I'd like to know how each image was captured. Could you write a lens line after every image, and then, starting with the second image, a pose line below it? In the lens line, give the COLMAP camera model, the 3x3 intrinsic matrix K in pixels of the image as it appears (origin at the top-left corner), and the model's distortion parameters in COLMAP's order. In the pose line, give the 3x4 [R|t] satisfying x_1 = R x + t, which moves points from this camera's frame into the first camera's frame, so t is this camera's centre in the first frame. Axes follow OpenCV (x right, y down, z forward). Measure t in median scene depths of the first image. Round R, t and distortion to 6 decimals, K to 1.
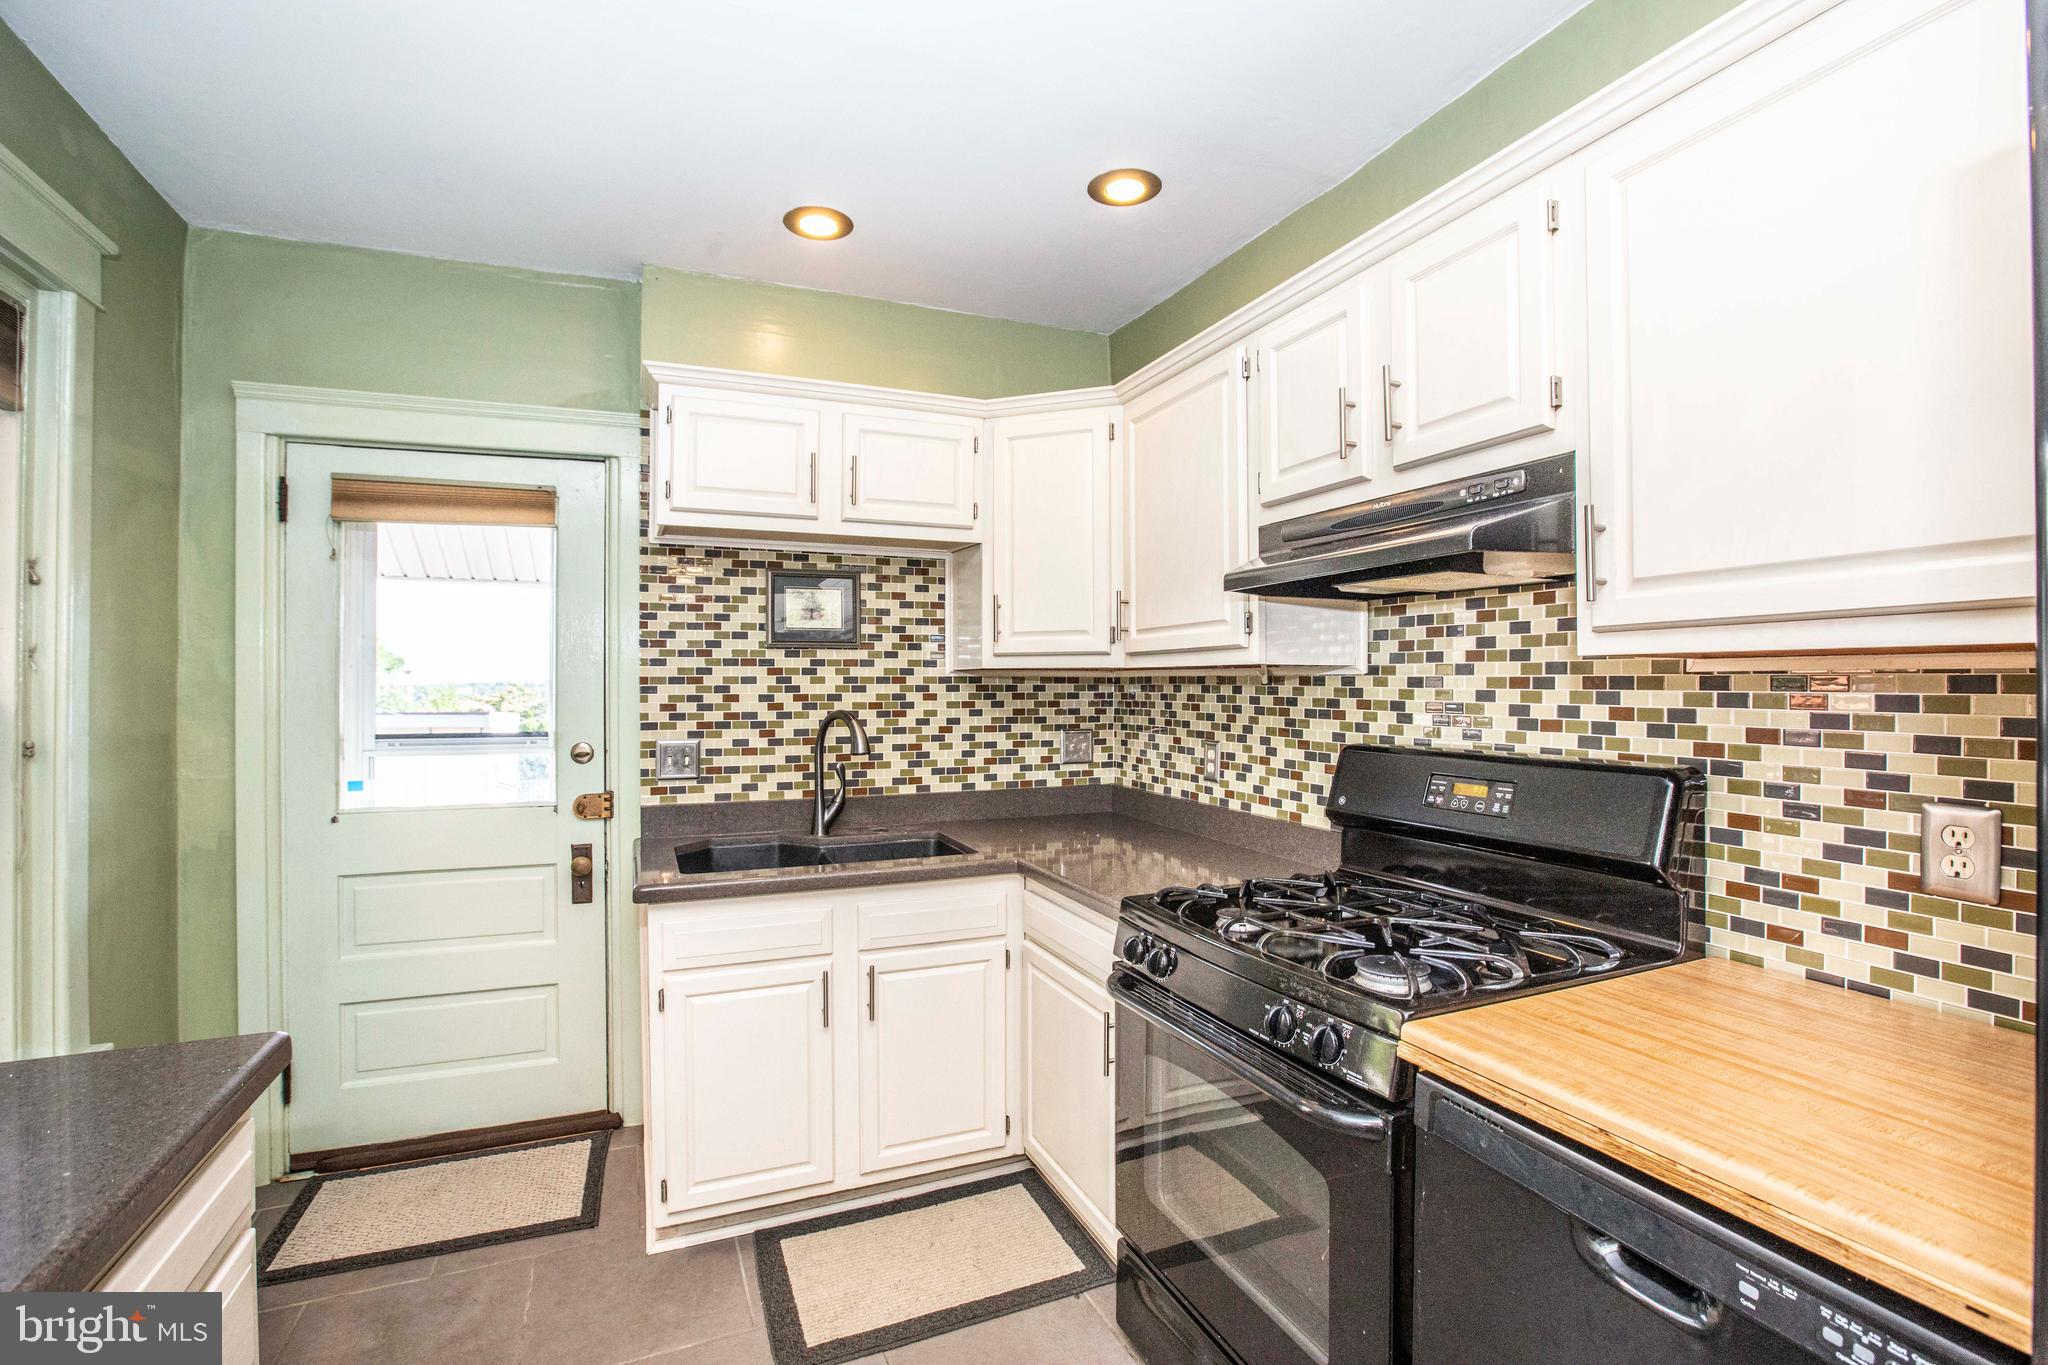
lens RADIAL K [[935.6, 0, 1011.9], [0, 935.6, 683.4], [0, 0, 1]] dist [-0.043049, 0.011798]
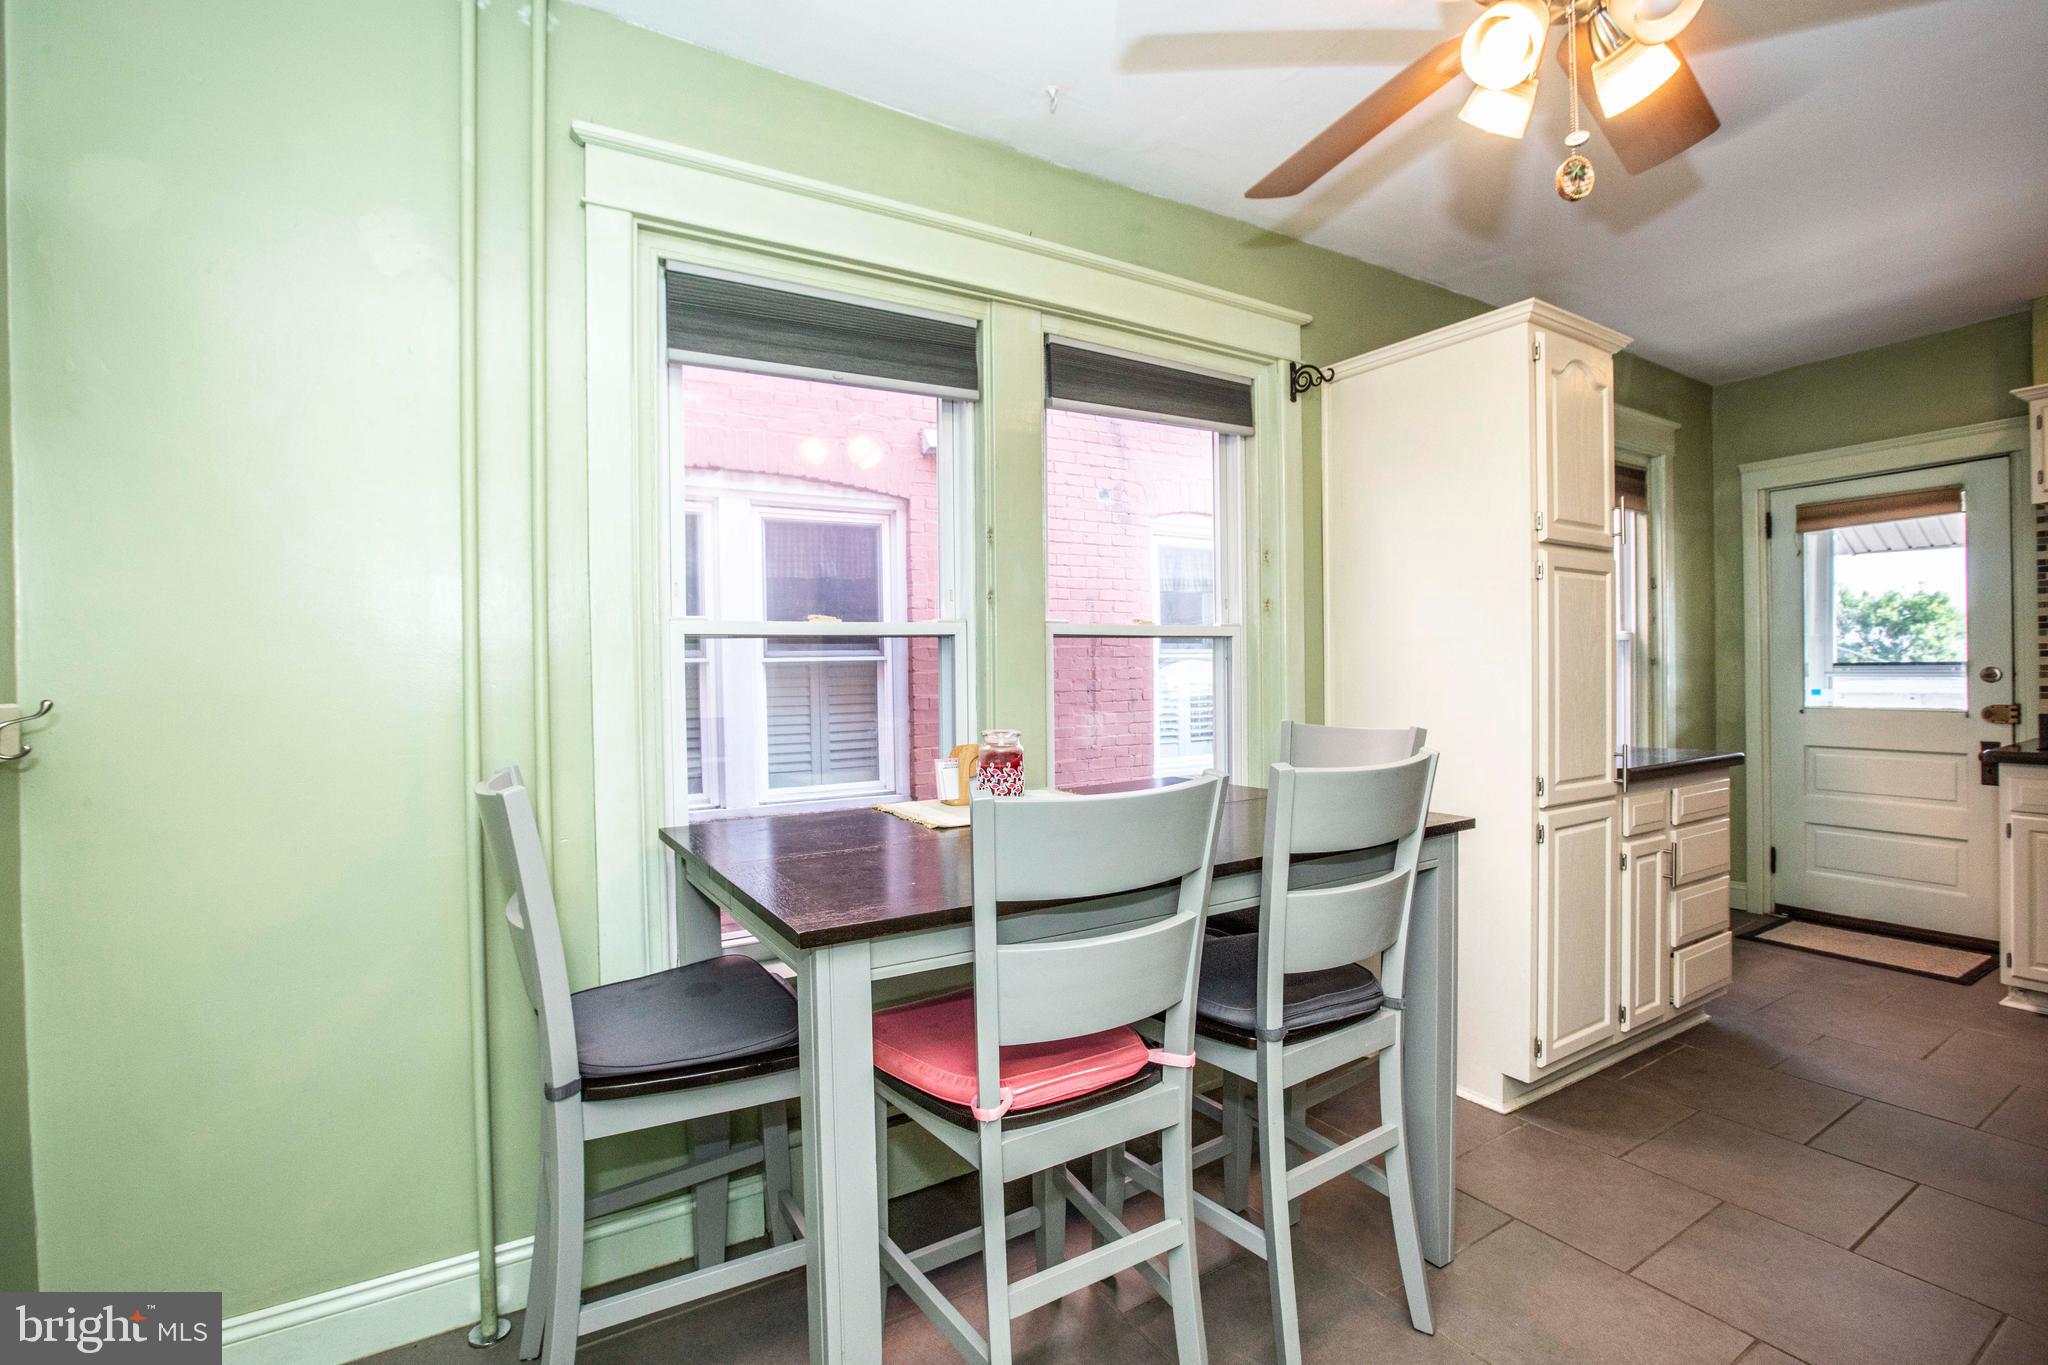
lens RADIAL K [[935.6, 0, 1012.6], [0, 935.6, 678.4], [0, 0, 1]] dist [-0.043049, 0.011798]
pose [[0.158172, 0.013503, -0.987319, 0.617484], [0.026131, 0.999499, 0.017856, 0.019848], [0.987066, -0.028624, 0.157740, -0.626709]]
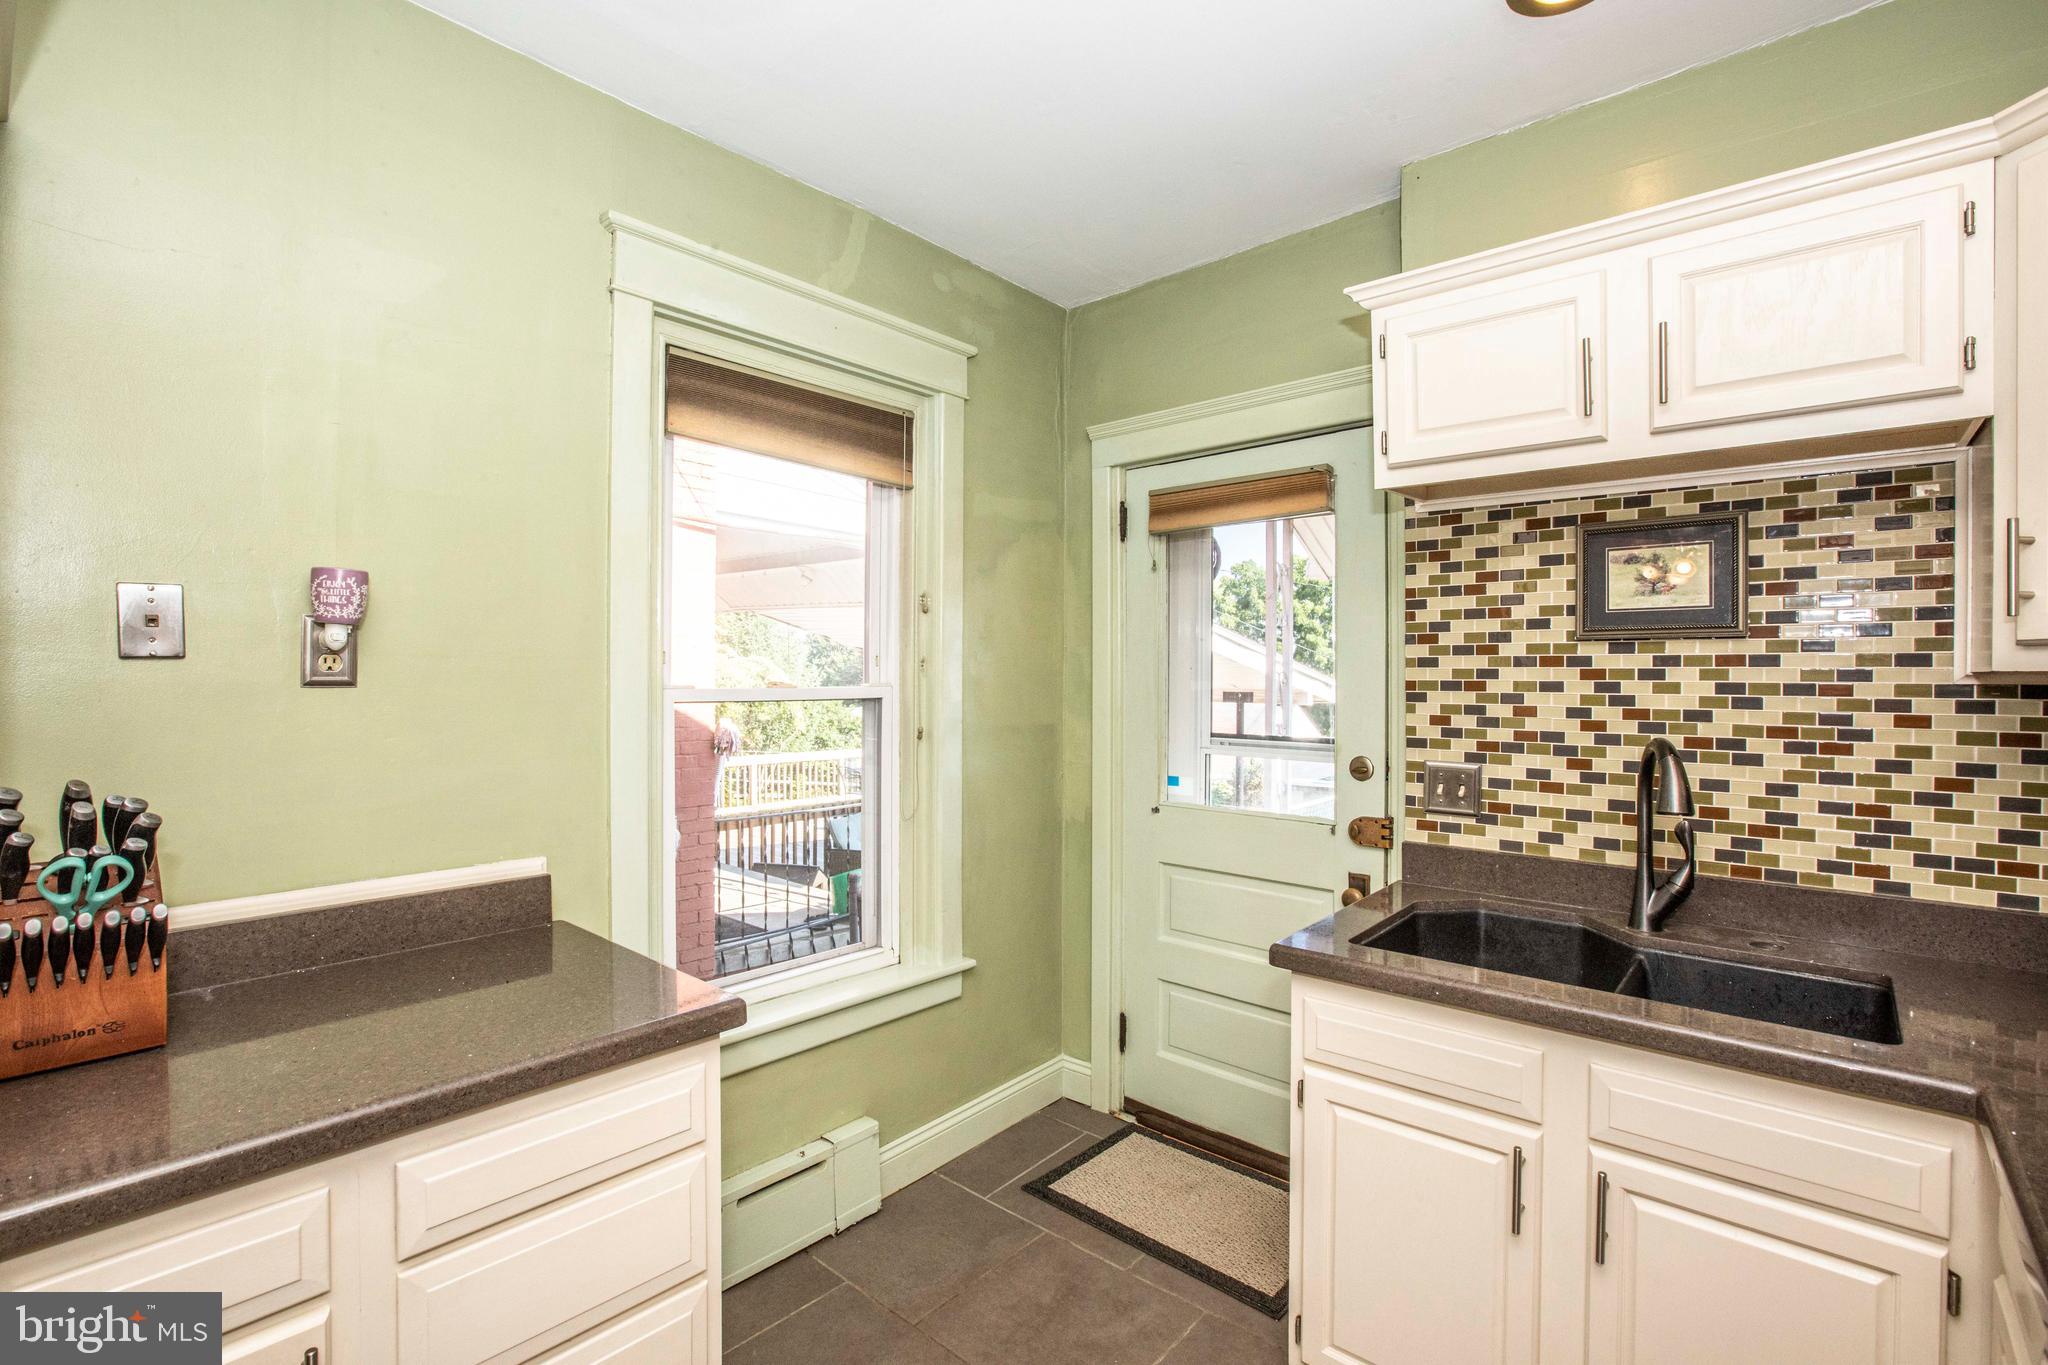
lens RADIAL K [[935.6, 0, 1022.0], [0, 935.6, 680.9], [0, 0, 1]] dist [-0.043049, 0.011798]
pose [[0.440954, 0.012791, -0.897439, 0.170638], [-0.002269, 0.999911, 0.013136, -0.016365], [0.897527, -0.003756, 0.440944, 0.334261]]
